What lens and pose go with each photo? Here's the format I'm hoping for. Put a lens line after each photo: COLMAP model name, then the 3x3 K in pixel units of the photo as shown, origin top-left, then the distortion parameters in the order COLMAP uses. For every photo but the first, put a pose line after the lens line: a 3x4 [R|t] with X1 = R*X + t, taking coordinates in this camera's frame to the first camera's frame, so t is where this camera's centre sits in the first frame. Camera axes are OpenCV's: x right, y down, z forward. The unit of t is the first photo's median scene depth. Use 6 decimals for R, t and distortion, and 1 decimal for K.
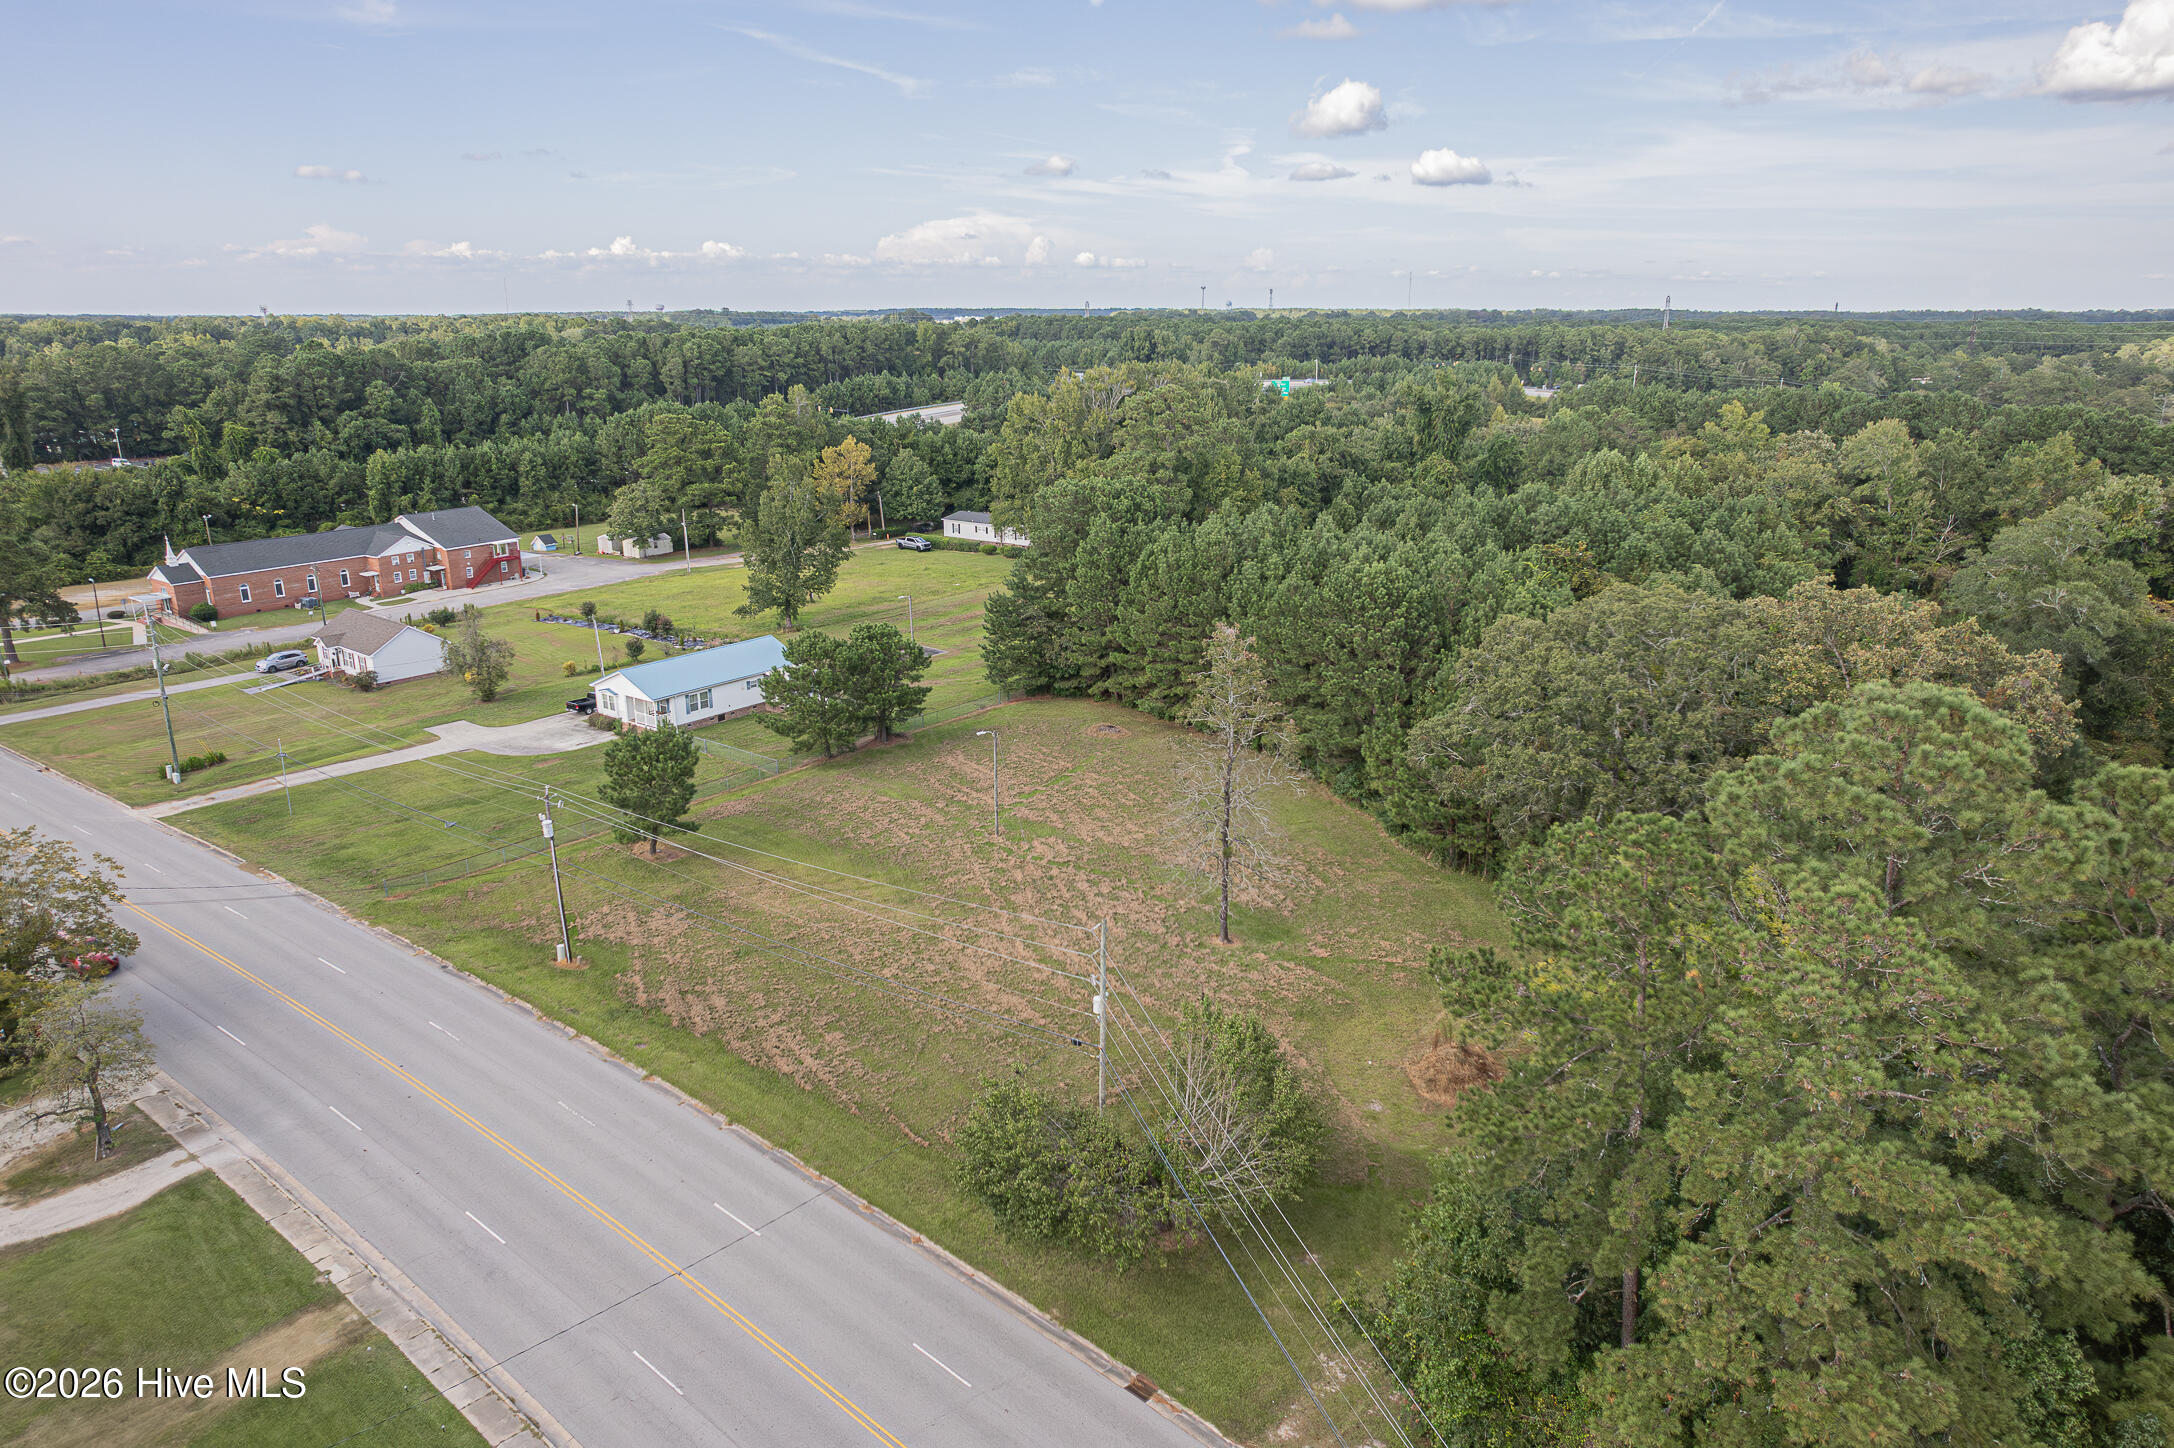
lens RADIAL K [[1429.0, 0, 1087.0], [0, 1429.0, 724.0], [0, 0, 1]] dist [-0.076704, 0.097310]
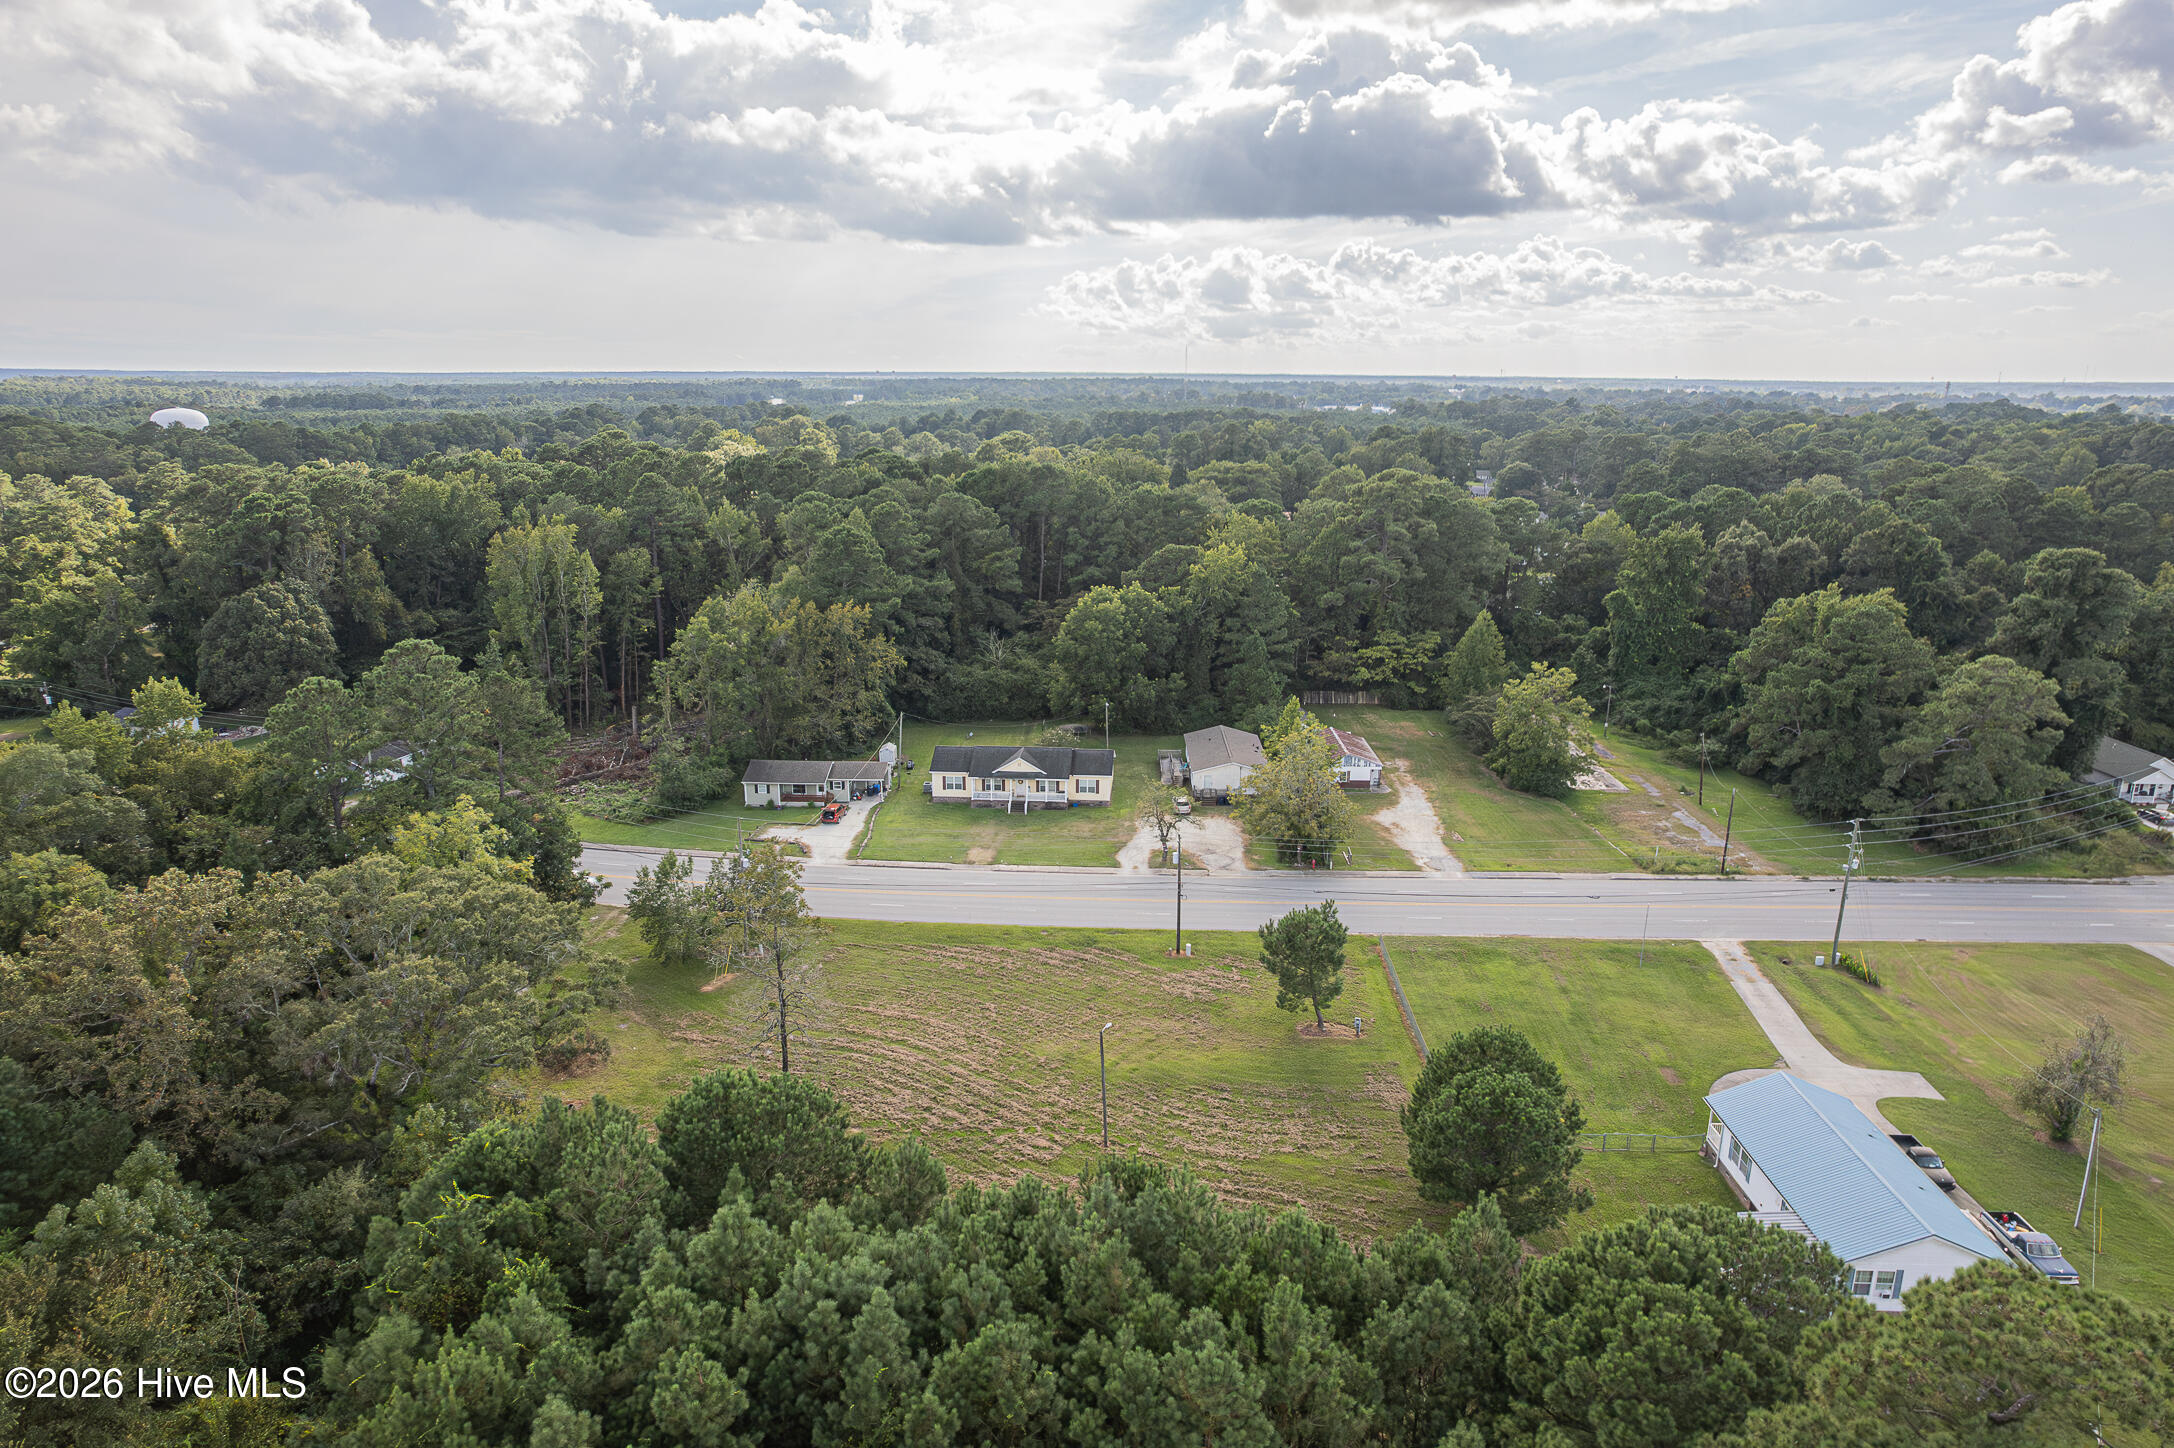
lens RADIAL K [[1377.9, 0, 1092.6], [0, 1377.9, 743.2], [0, 0, 1]] dist [-0.076312, 0.086444]
pose [[-0.810076, 0.151228, -0.566487, 0.258732], [-0.167606, 0.866122, 0.470894, -0.359414], [0.561859, 0.476406, -0.676278, 0.946223]]
